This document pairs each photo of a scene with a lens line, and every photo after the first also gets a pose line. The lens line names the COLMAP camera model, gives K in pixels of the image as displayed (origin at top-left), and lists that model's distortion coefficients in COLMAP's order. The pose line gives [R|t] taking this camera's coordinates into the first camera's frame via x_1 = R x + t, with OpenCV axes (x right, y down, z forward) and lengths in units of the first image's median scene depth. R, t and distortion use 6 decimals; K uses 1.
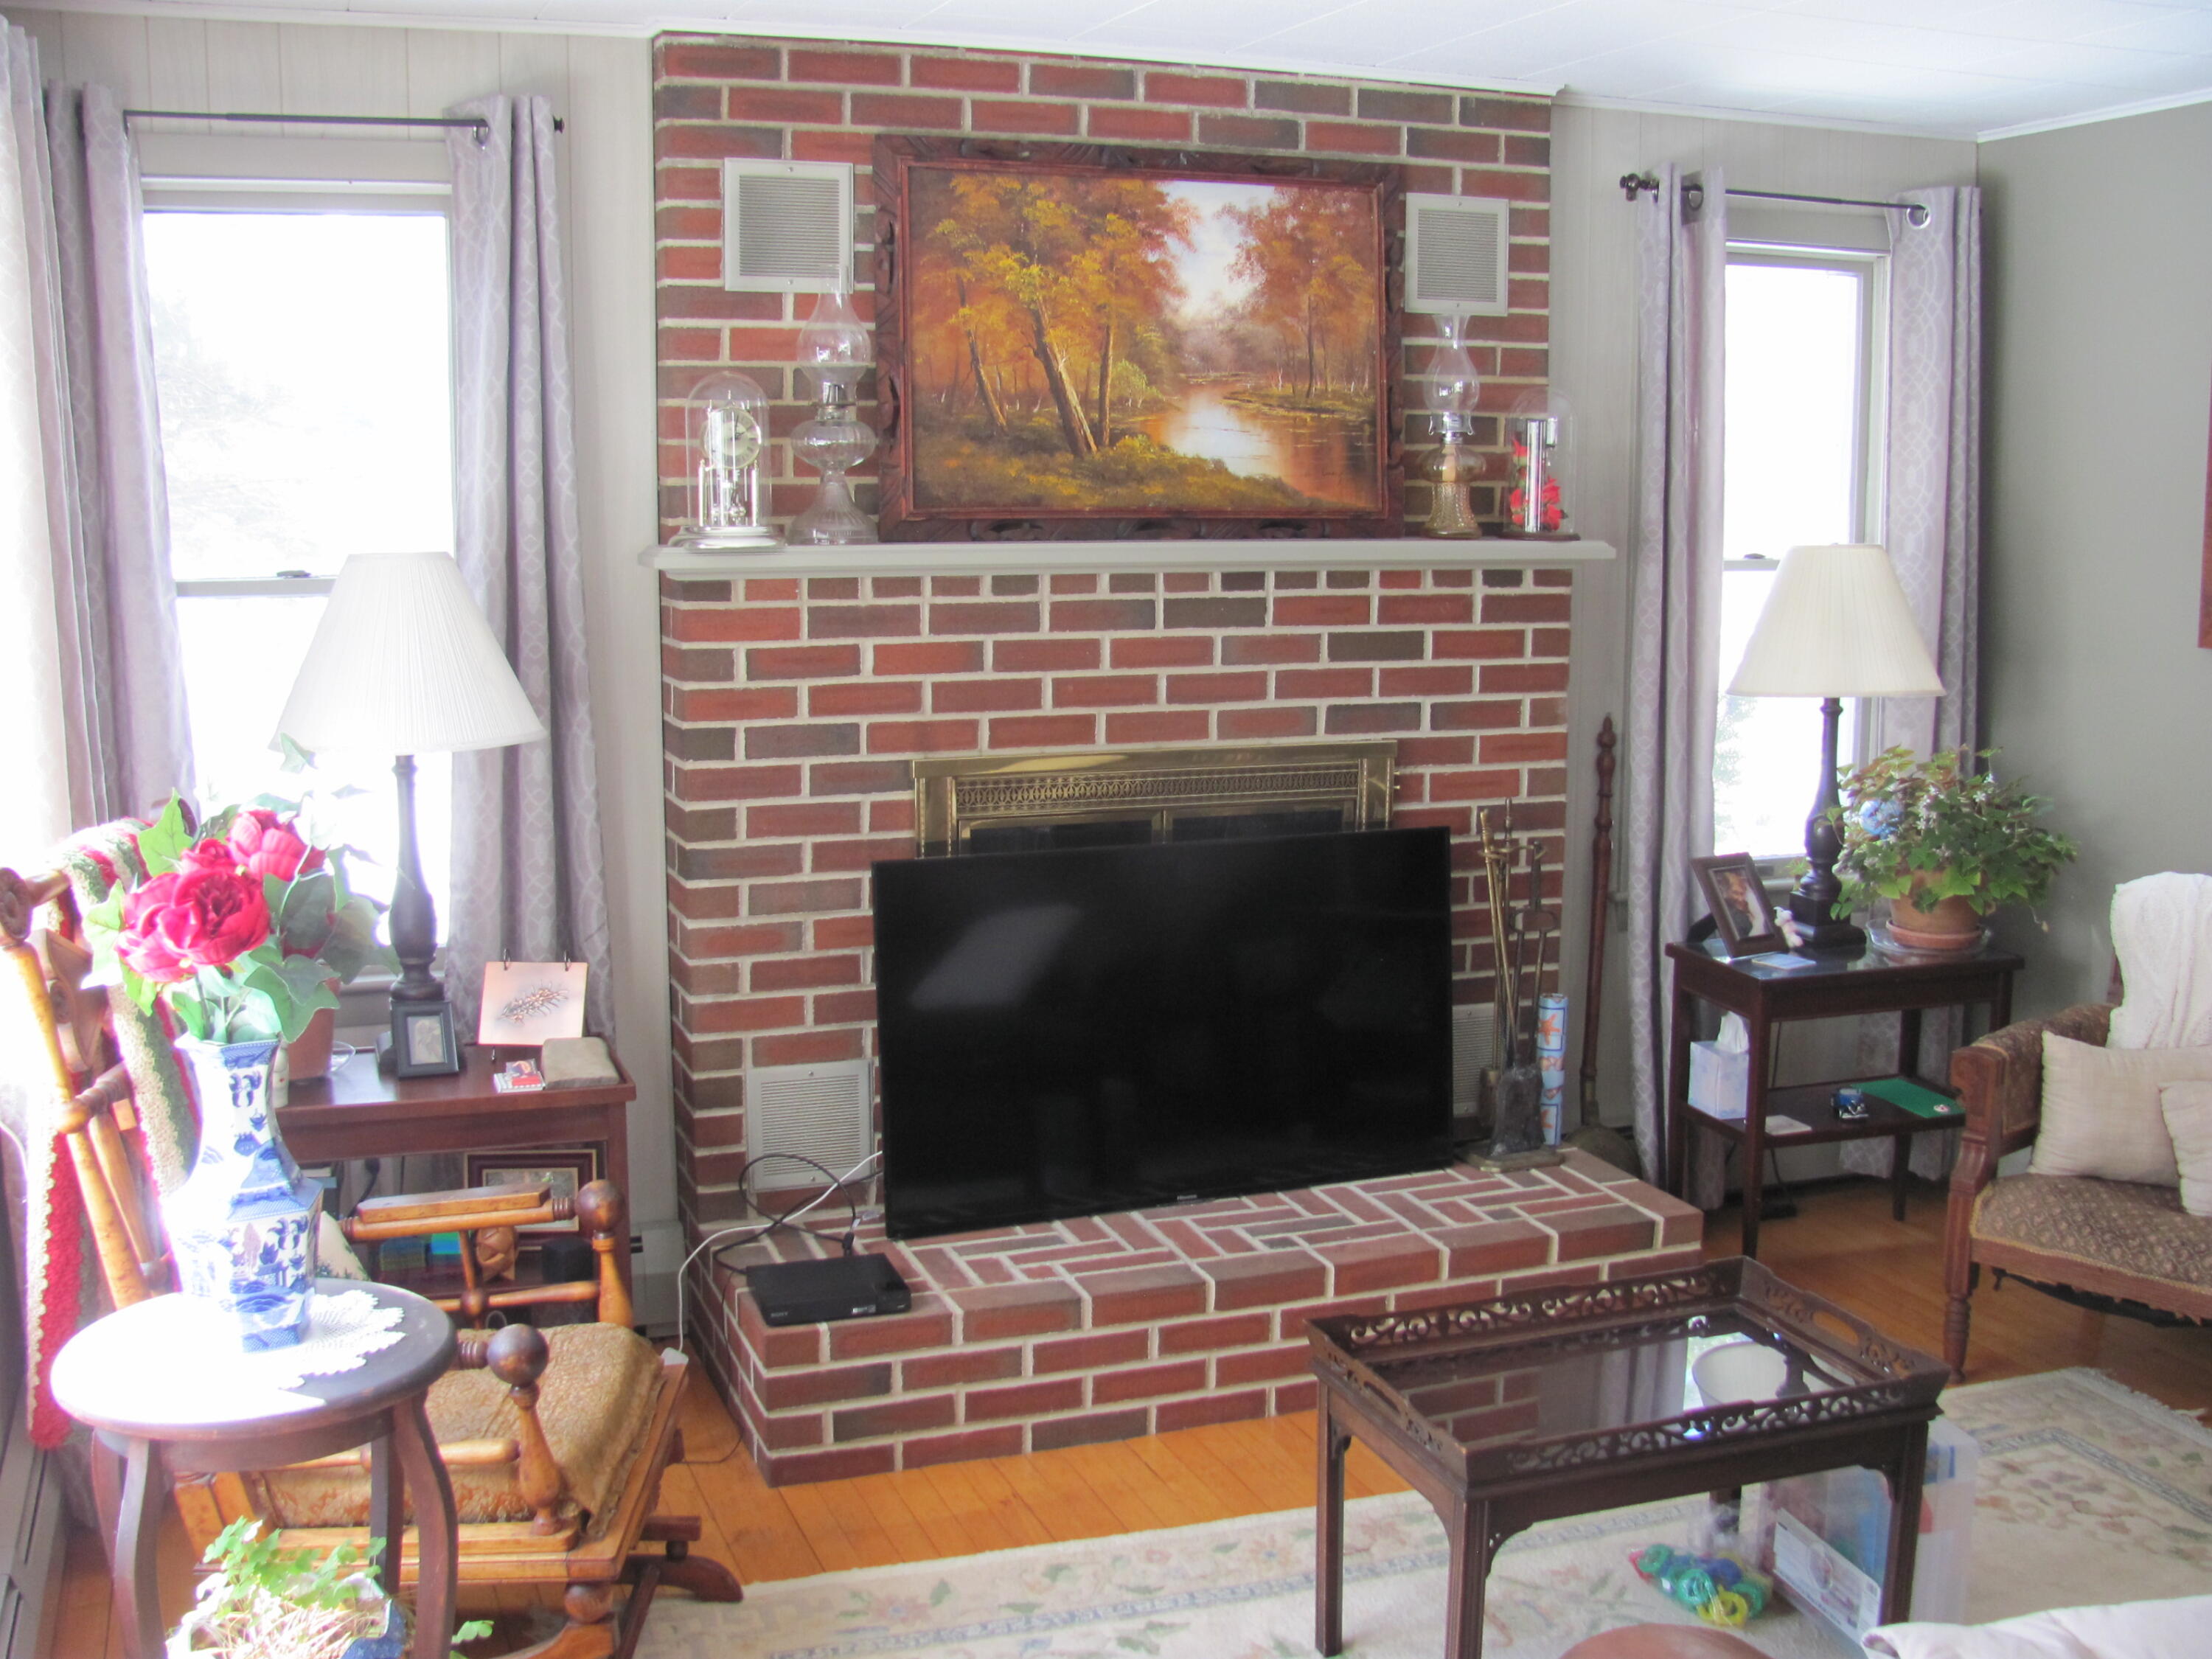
lens RADIAL K [[2351.7, 0, 1096.3], [0, 2351.7, 847.6], [0, 0, 1]] dist [-0.218399, 0.278865]
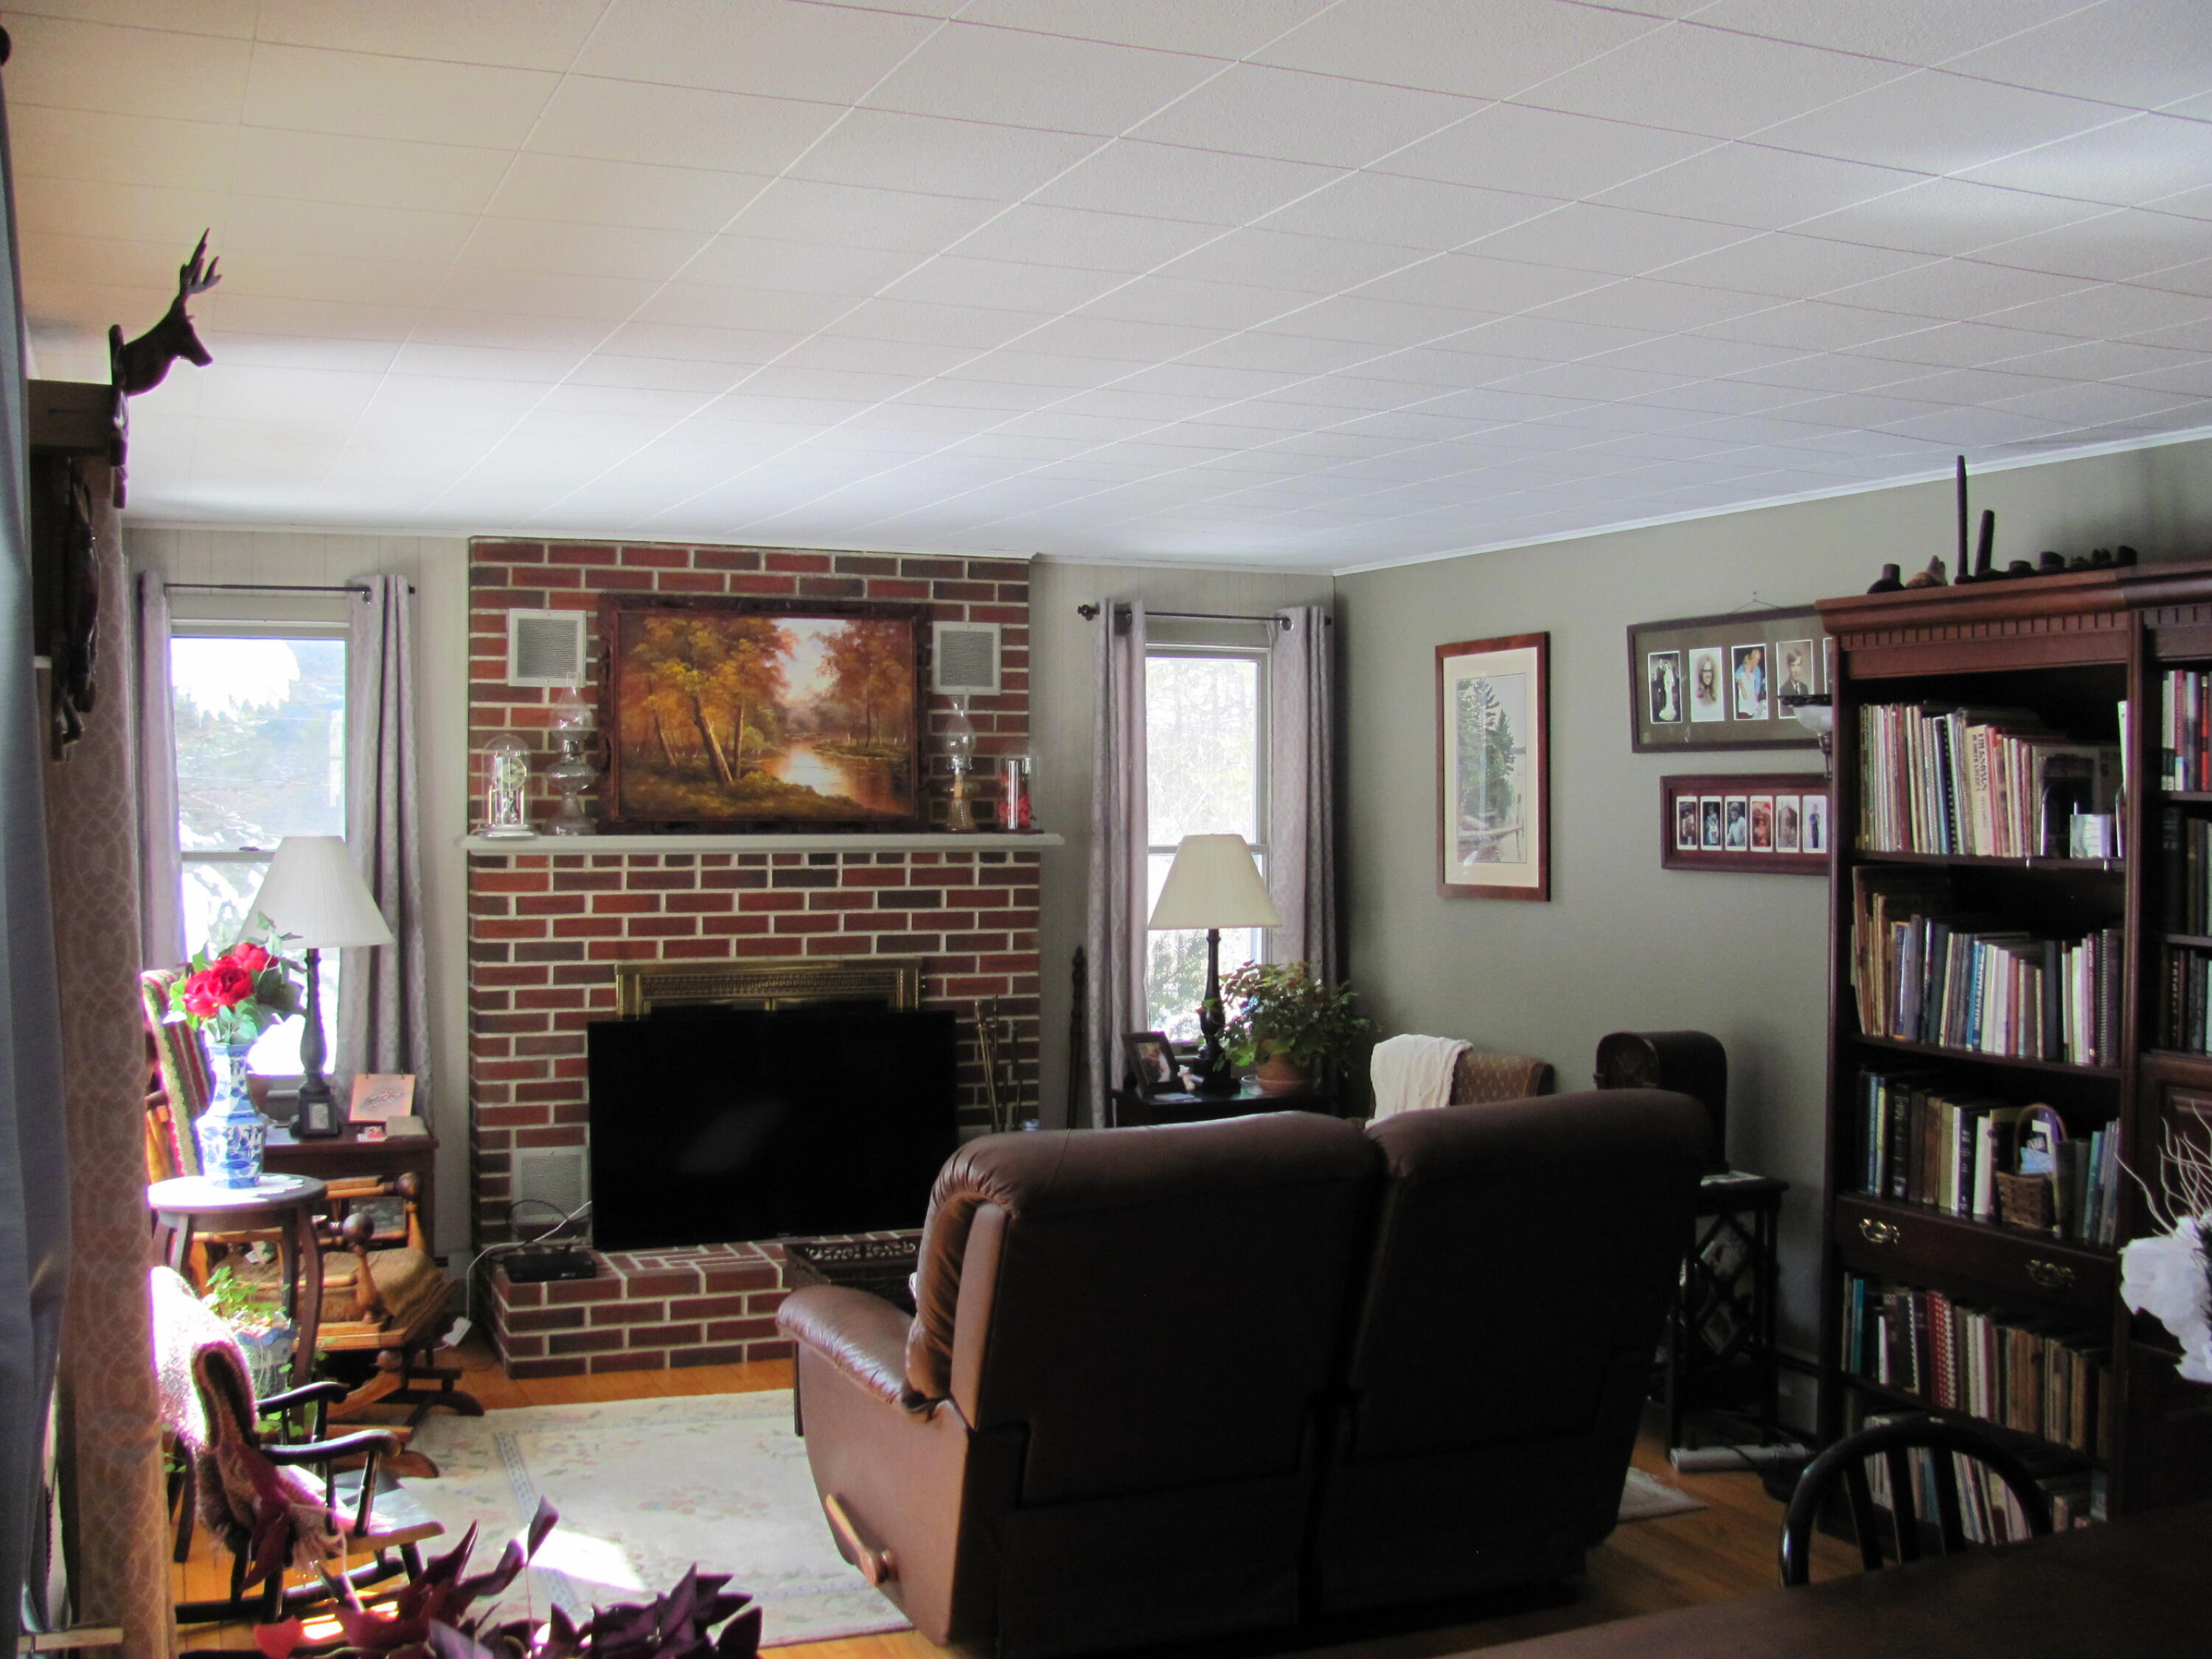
lens RADIAL K [[2351.2, 0, 1093.1], [0, 2351.2, 834.6], [0, 0, 1]] dist [-0.218471, 0.279764]
pose [[0.999712, -0.000267, 0.024007, 0.219760], [0.003672, 0.989877, -0.141877, 0.106962], [-0.023726, 0.141924, 0.989593, -0.657279]]
